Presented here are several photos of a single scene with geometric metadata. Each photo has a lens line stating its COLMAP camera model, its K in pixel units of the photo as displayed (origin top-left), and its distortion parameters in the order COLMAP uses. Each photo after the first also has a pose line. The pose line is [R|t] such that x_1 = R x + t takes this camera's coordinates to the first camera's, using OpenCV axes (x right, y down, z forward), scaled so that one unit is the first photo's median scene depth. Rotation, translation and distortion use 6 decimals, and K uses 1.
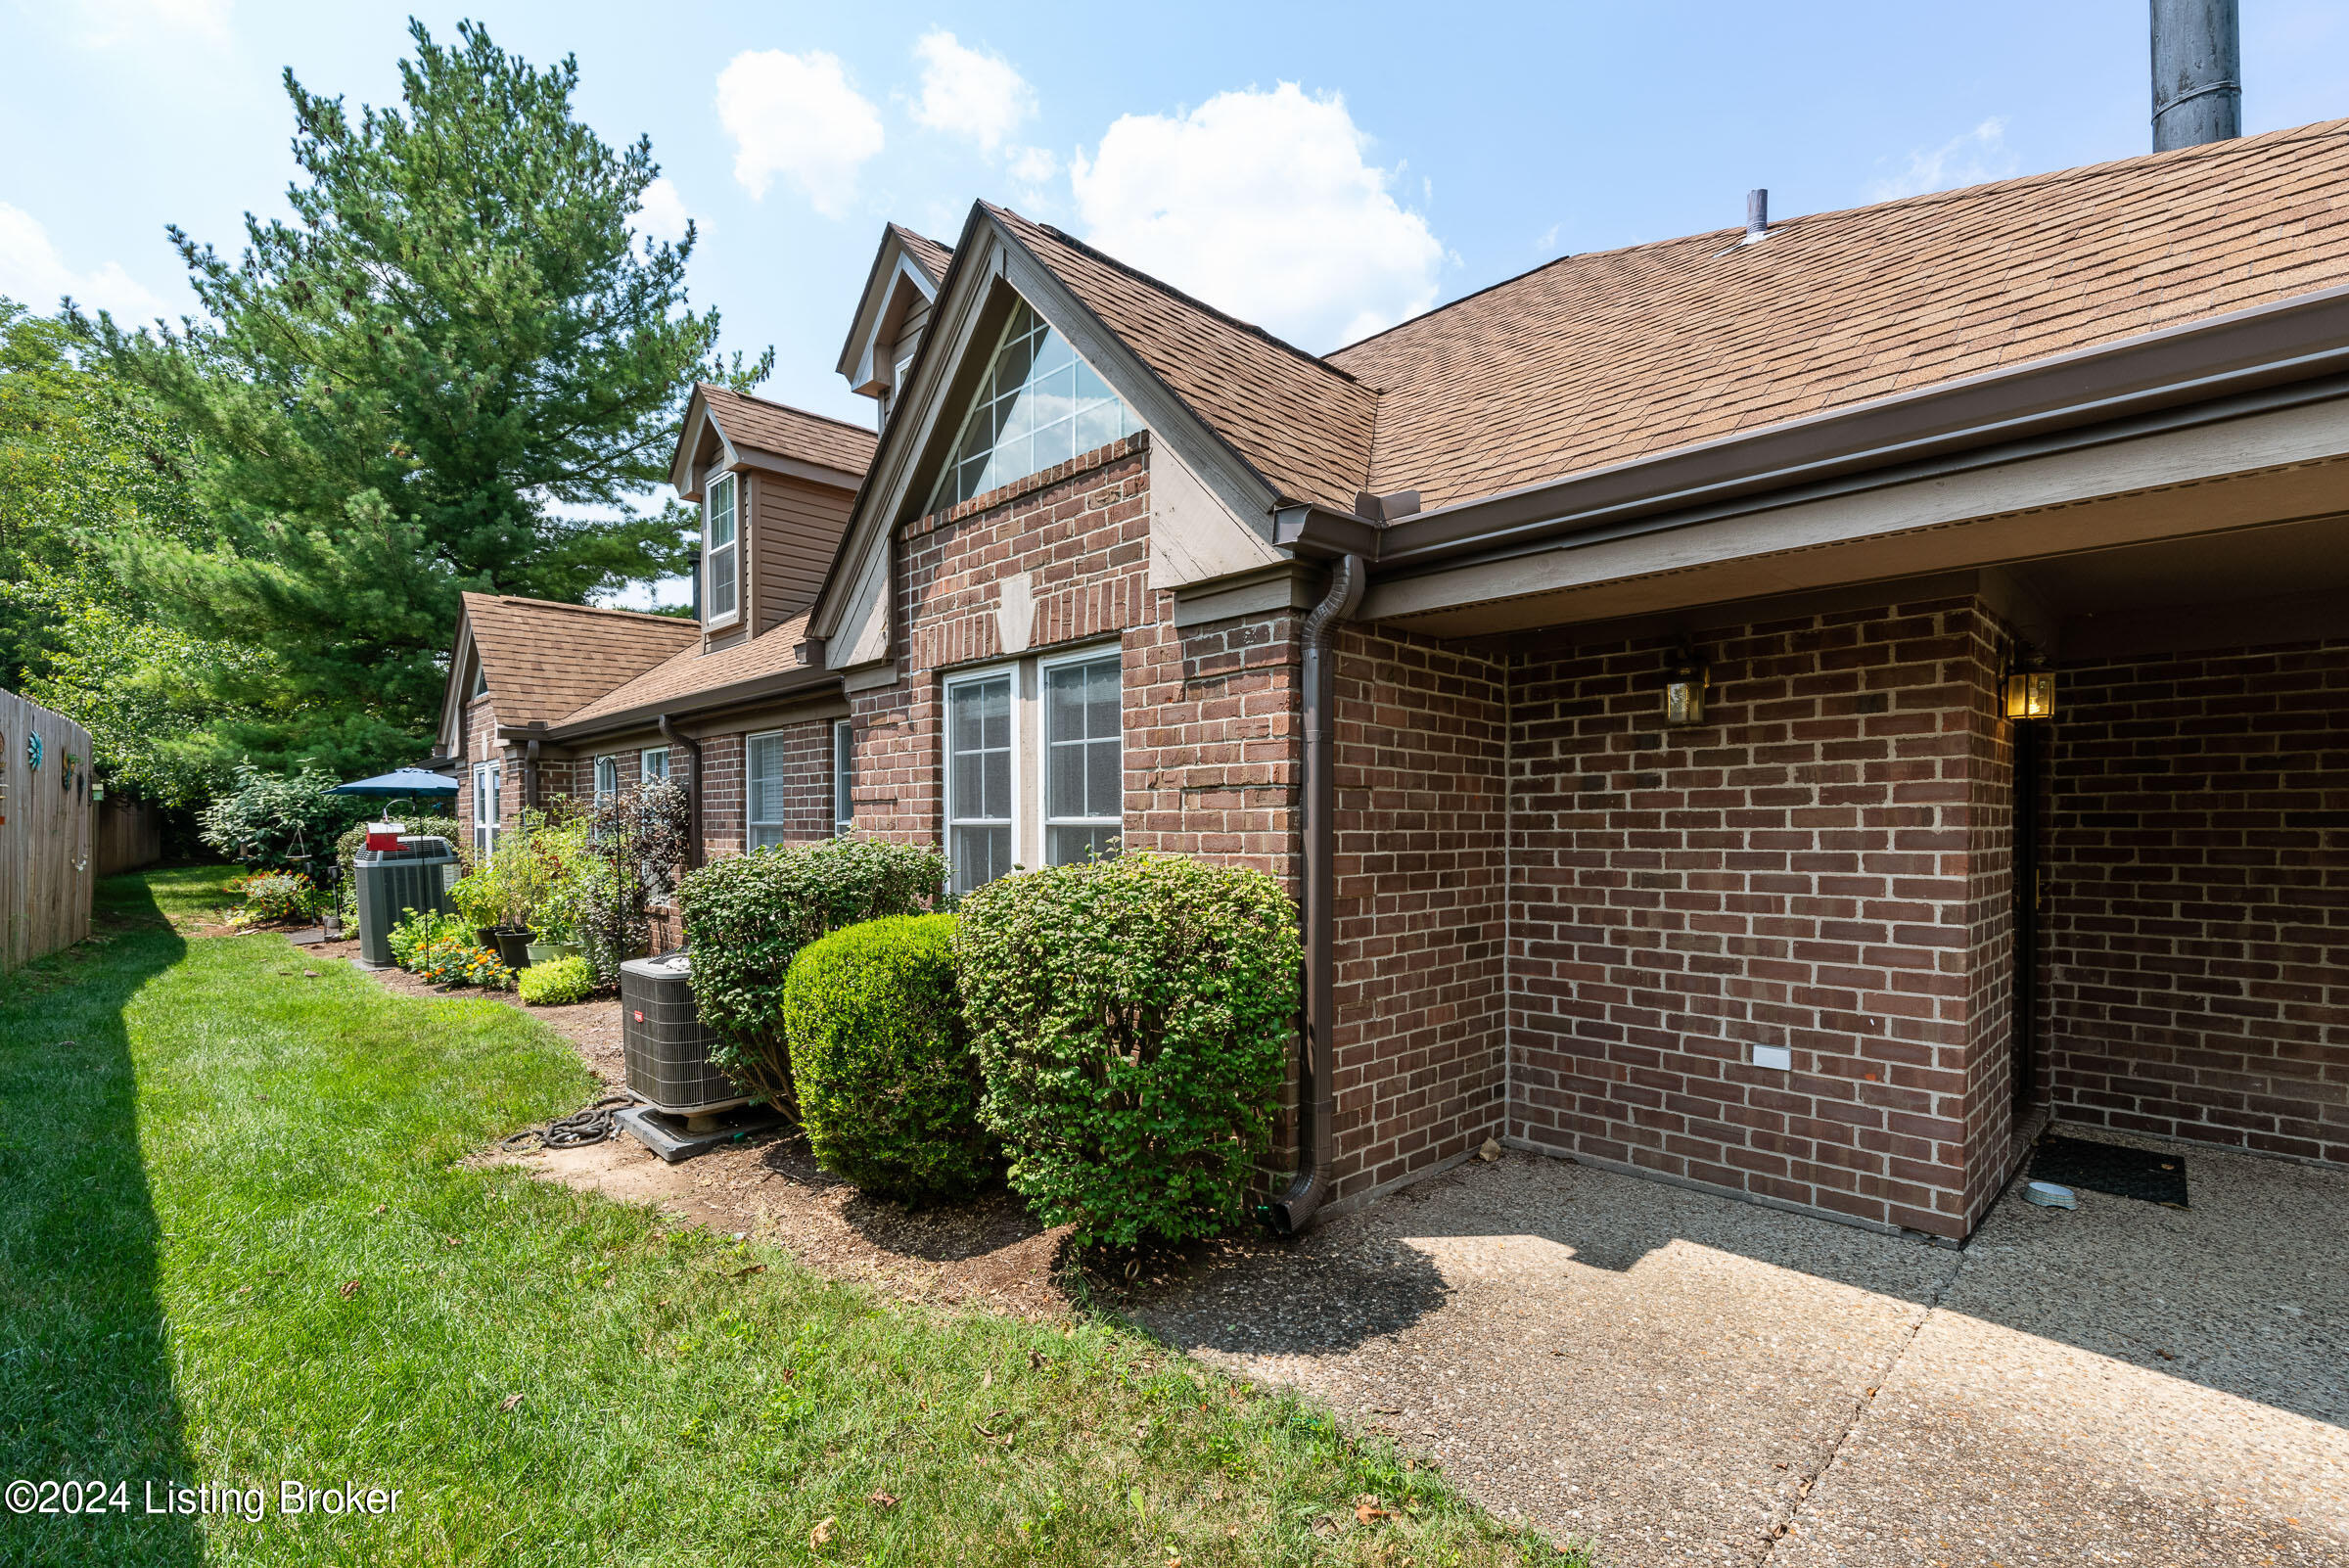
lens RADIAL K [[1009.6, 0, 1119.0], [0, 1009.6, 846.0], [0, 0, 1]] dist [0.001585, 0.000171]
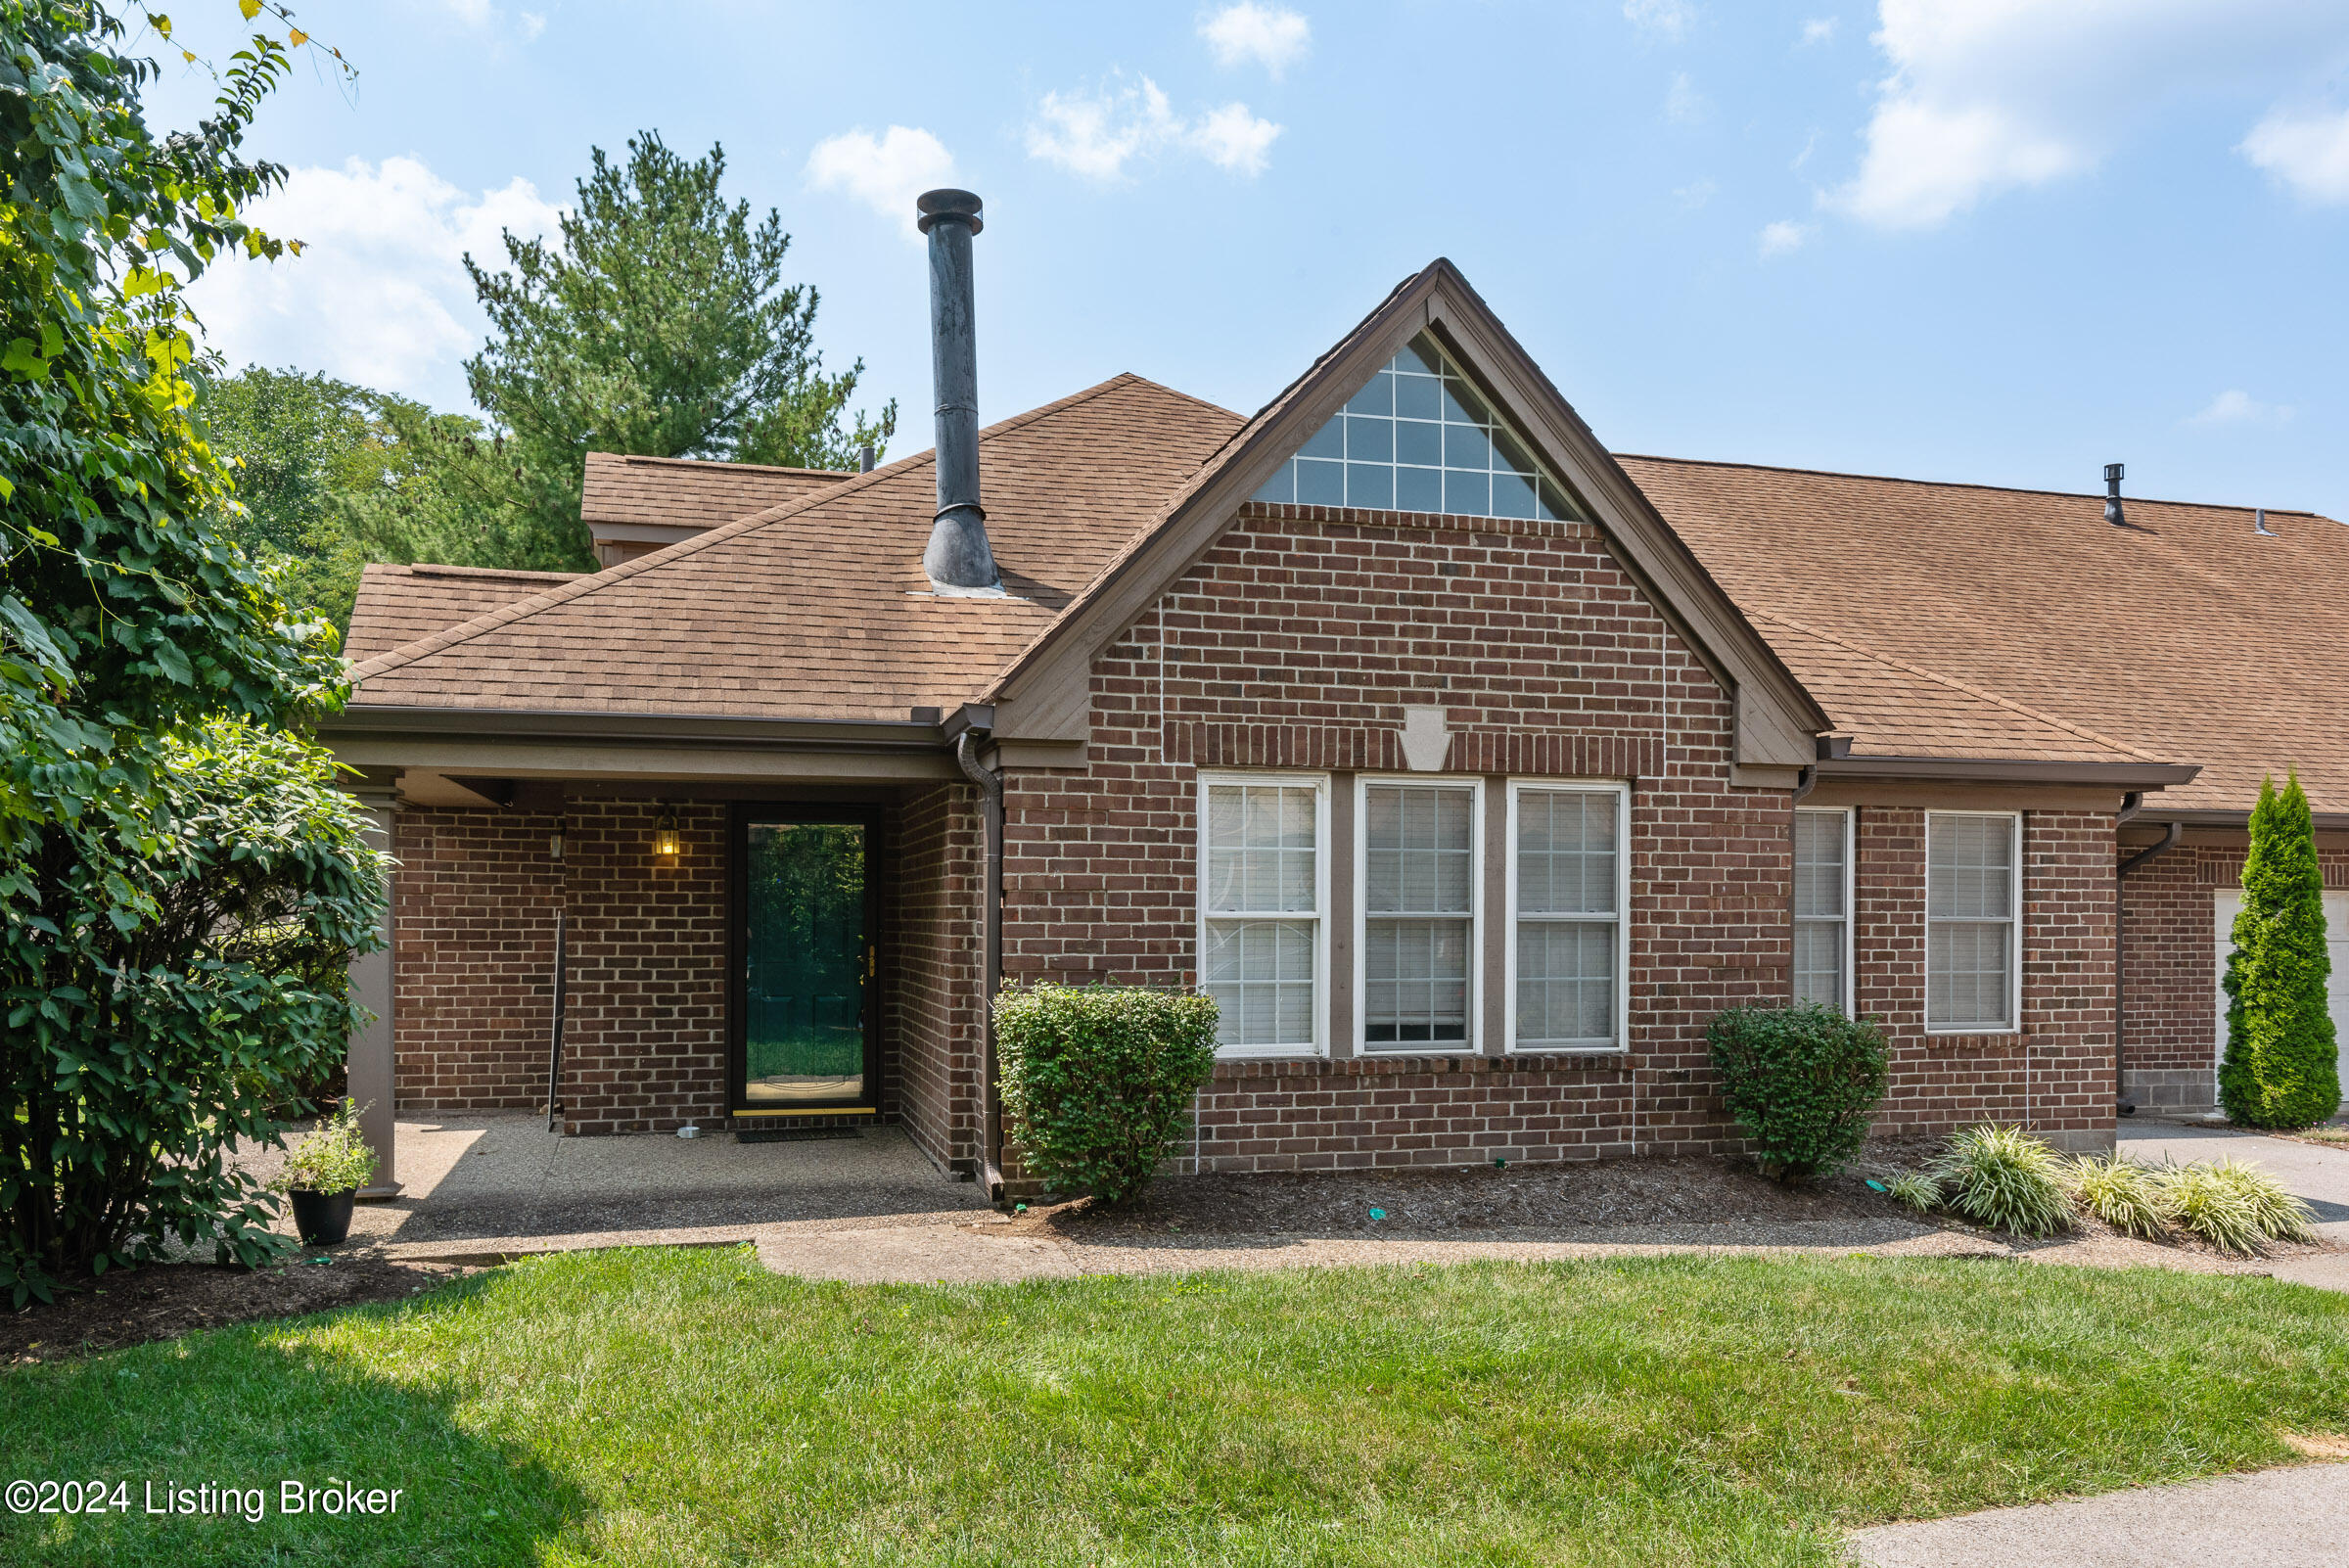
lens RADIAL K [[1646.7, 0, 1198.8], [0, 1646.7, 930.9], [0, 0, 1]] dist [-0.005058, 0.000469]
pose [[0.896402, 0.009311, -0.443144, 2.650432], [-0.014988, 0.999844, -0.009311, 0.016162], [0.442989, 0.014988, 0.896402, -1.014451]]
